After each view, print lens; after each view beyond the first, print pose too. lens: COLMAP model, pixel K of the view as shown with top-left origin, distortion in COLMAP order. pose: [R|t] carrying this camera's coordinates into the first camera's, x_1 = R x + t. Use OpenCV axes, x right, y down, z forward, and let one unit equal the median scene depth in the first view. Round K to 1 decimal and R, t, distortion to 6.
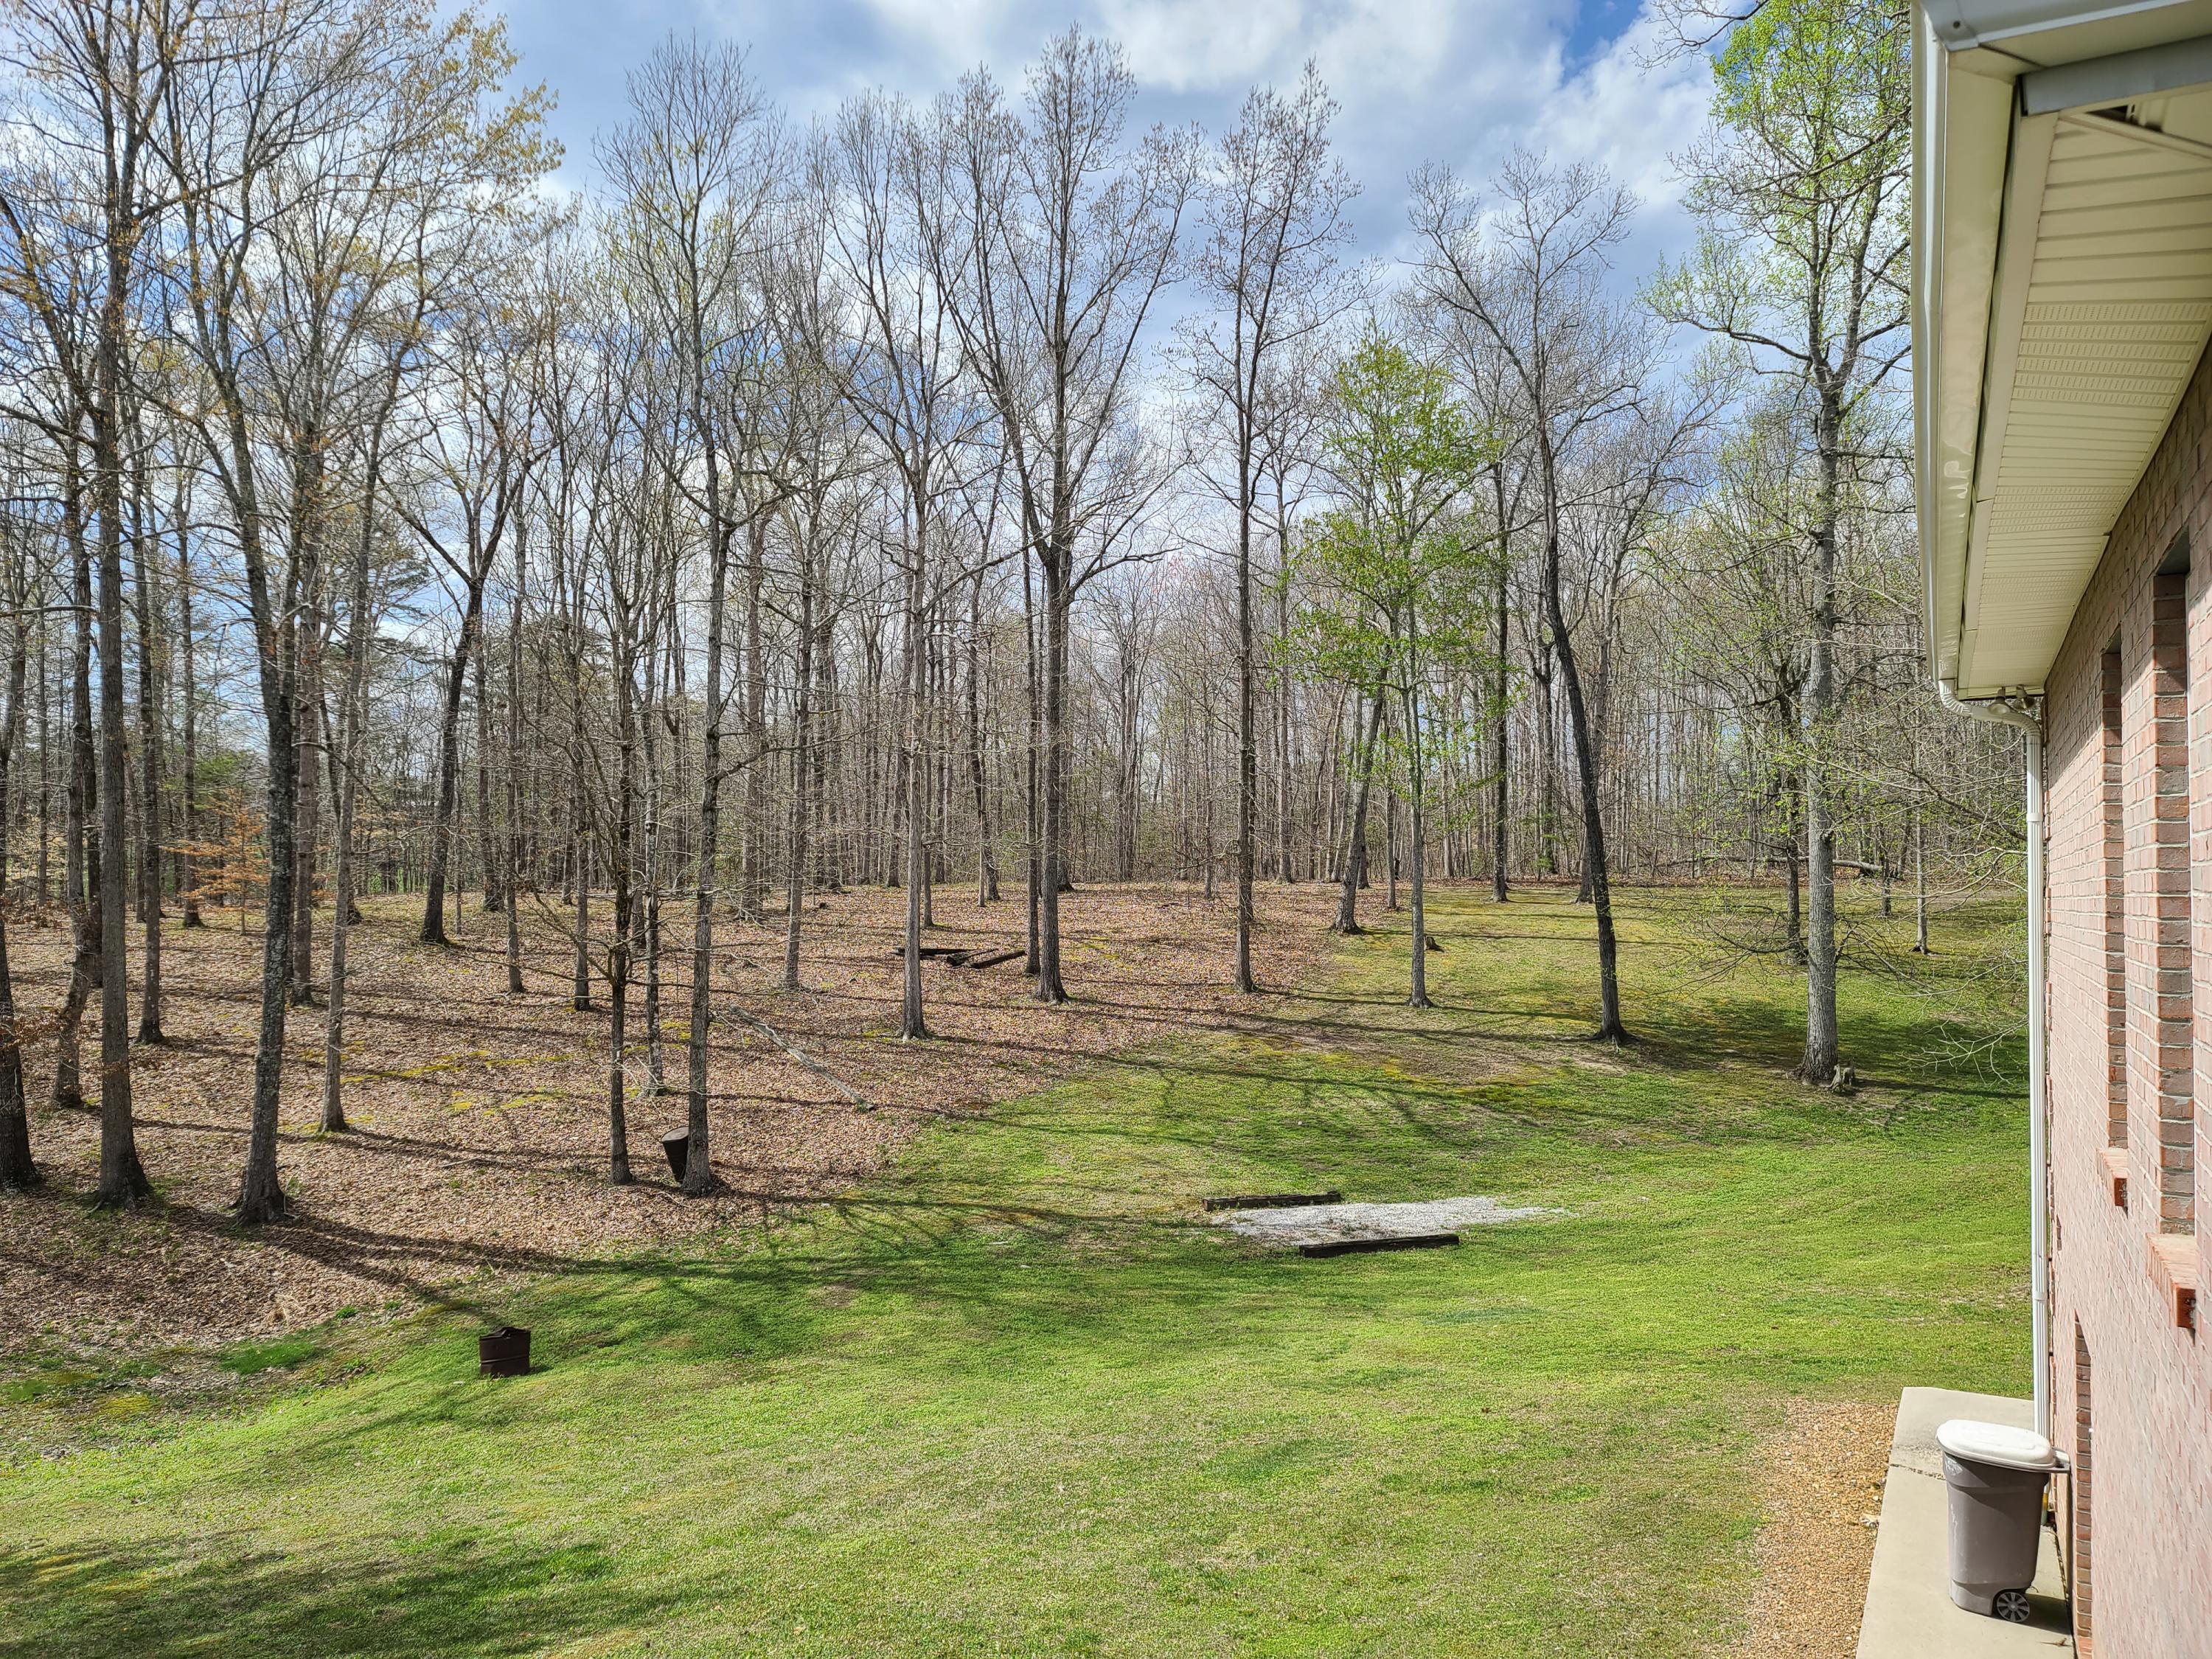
lens RADIAL K [[1662.3, 0, 1106.0], [0, 1662.3, 829.5], [0, 0, 1]] dist [-0.002575, 0.099530]
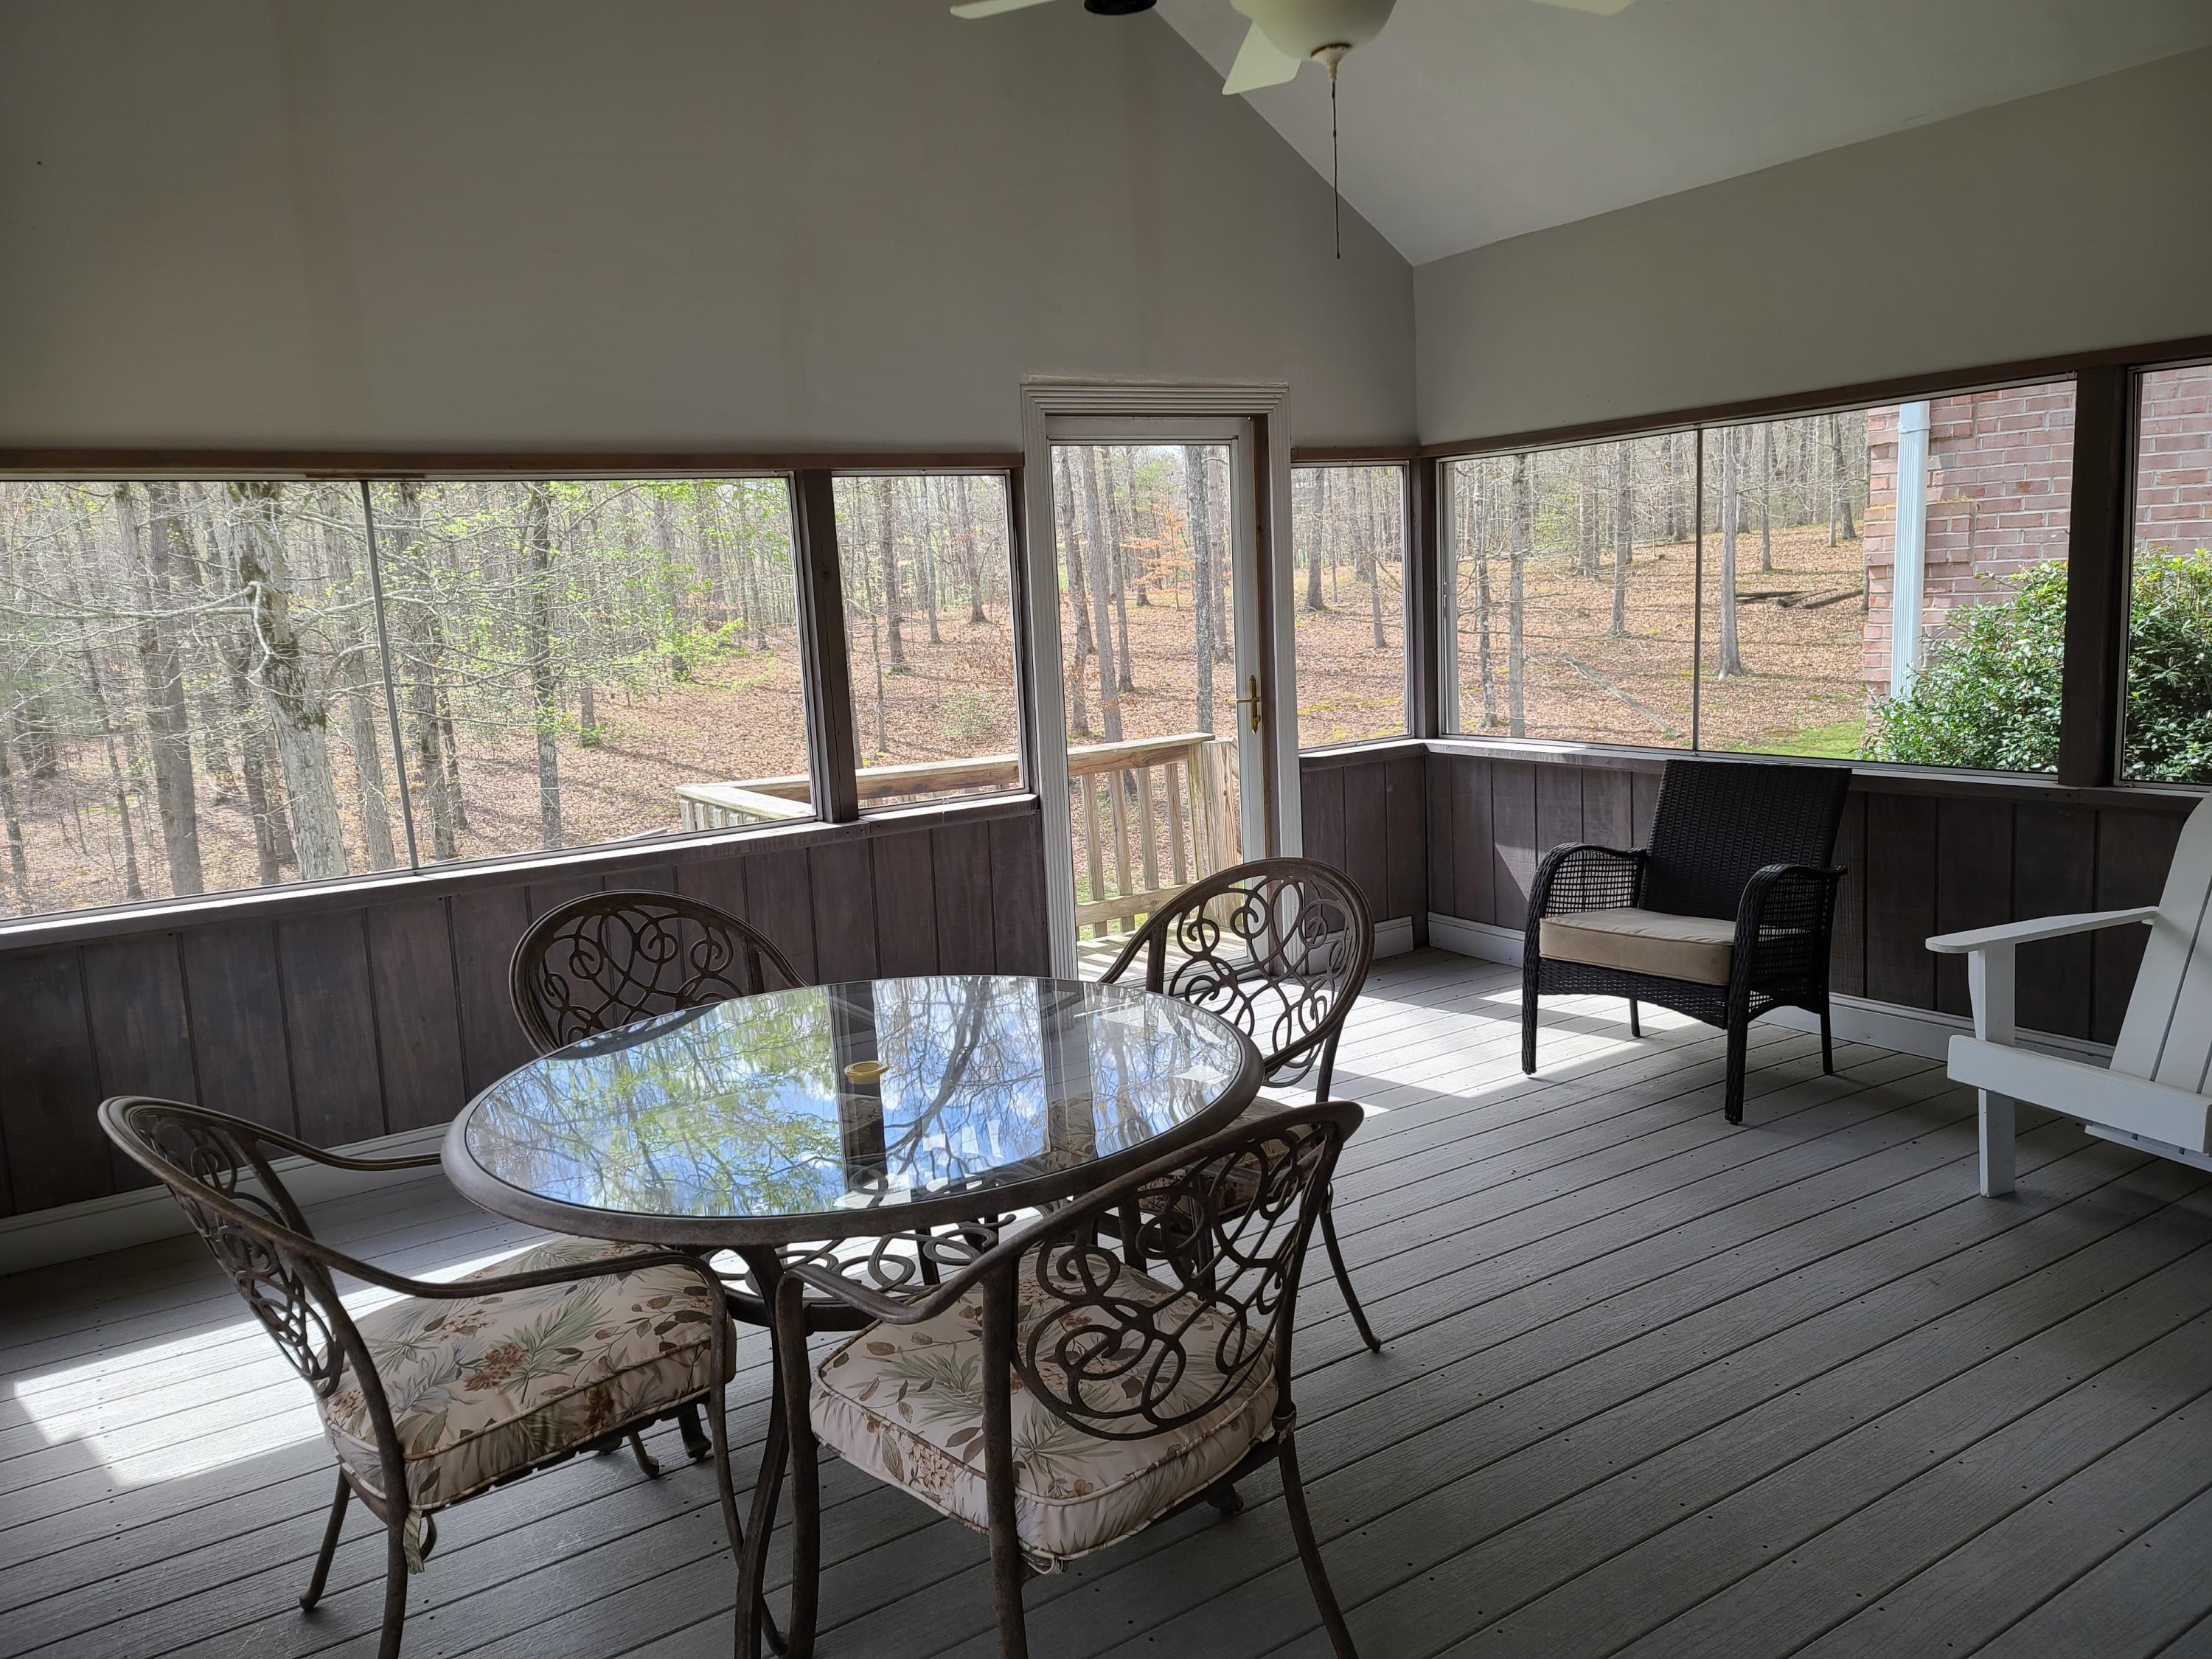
lens RADIAL K [[1663.4, 0, 1106.0], [0, 1663.4, 829.5], [0, 0, 1]] dist [0.032927, -0.001300]
pose [[0.868666, 0.017441, -0.495091, 0.072551], [0.082734, 0.980238, 0.179692, -0.006098], [0.488441, -0.197053, 0.850056, -0.148864]]
